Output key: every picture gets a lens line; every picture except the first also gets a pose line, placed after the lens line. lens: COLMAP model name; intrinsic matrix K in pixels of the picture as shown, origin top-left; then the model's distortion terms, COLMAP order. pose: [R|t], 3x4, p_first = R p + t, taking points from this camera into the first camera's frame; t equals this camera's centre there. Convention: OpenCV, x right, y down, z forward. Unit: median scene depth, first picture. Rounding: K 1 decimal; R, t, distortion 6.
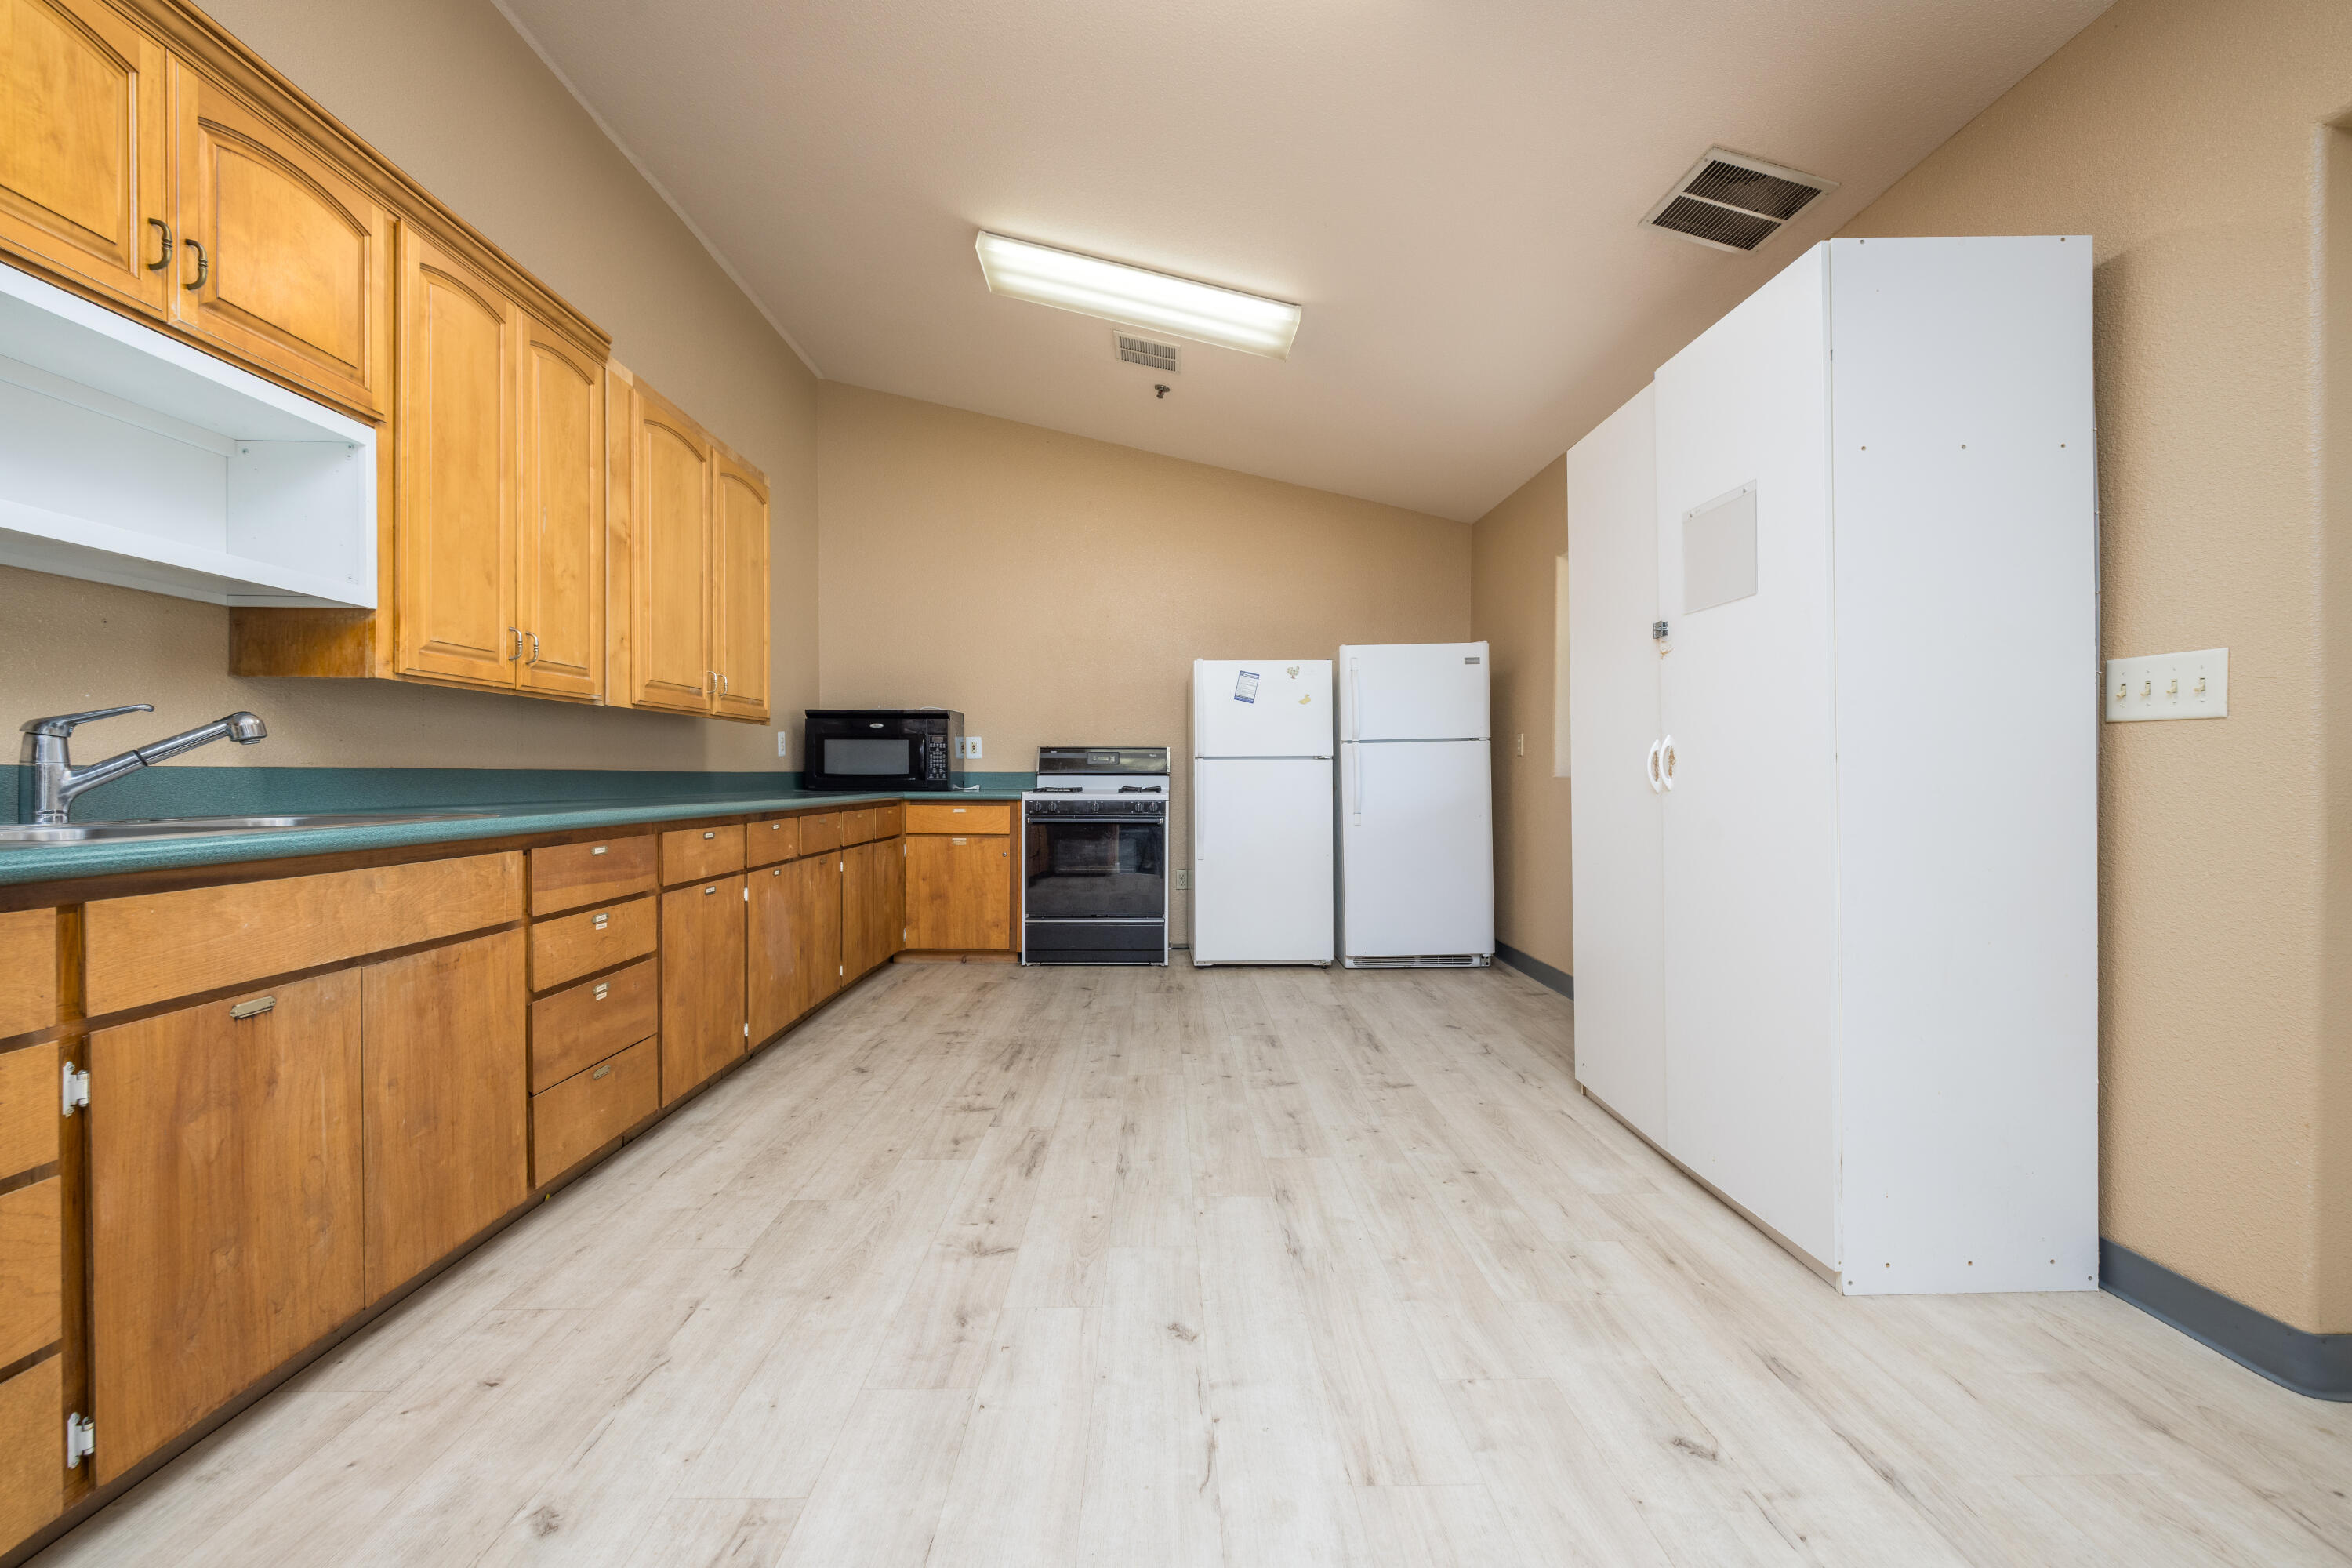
lens RADIAL K [[993.1, 0, 1176.0], [0, 993.1, 784.0], [0, 0, 1]] dist [0.001110, 0.000146]
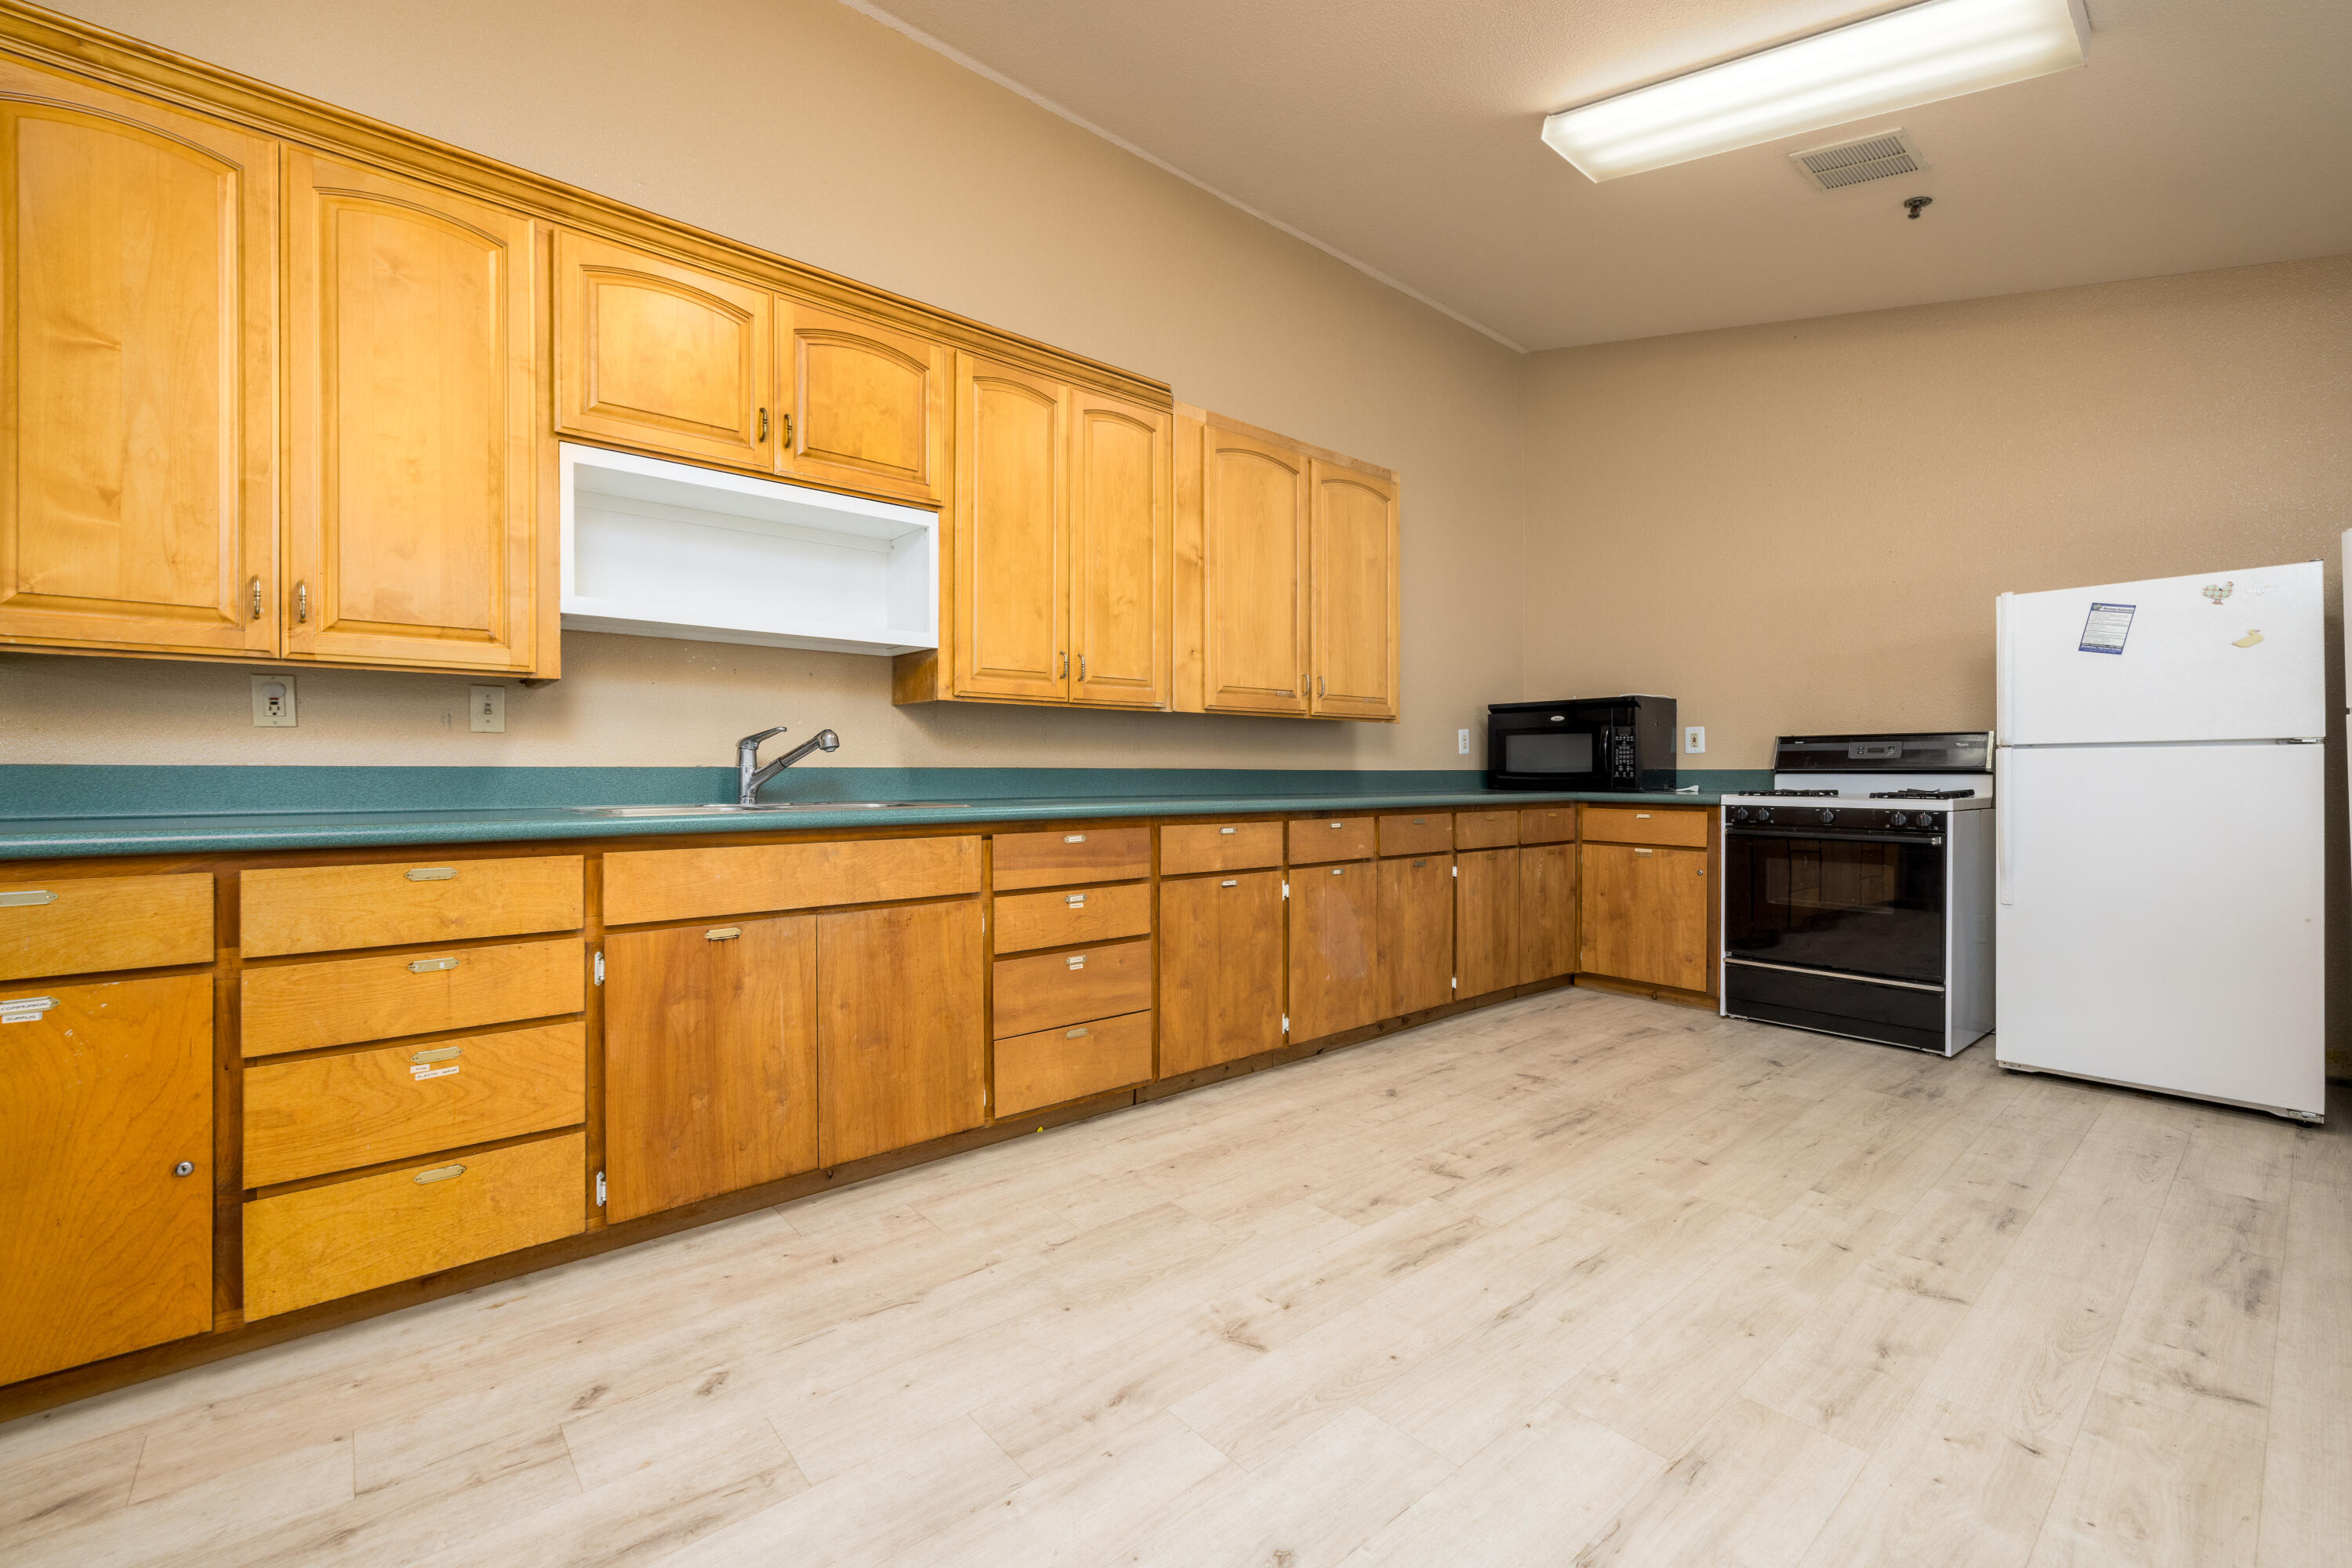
lens RADIAL K [[981.5, 0, 1179.2], [0, 981.5, 774.5], [0, 0, 1]] dist [0.000212, 0.000031]
pose [[0.634266, 0.000543, -0.773115, 0.285138], [-0.006773, 0.999965, -0.004854, -0.002231], [0.773085, 0.008315, 0.634248, 0.288951]]
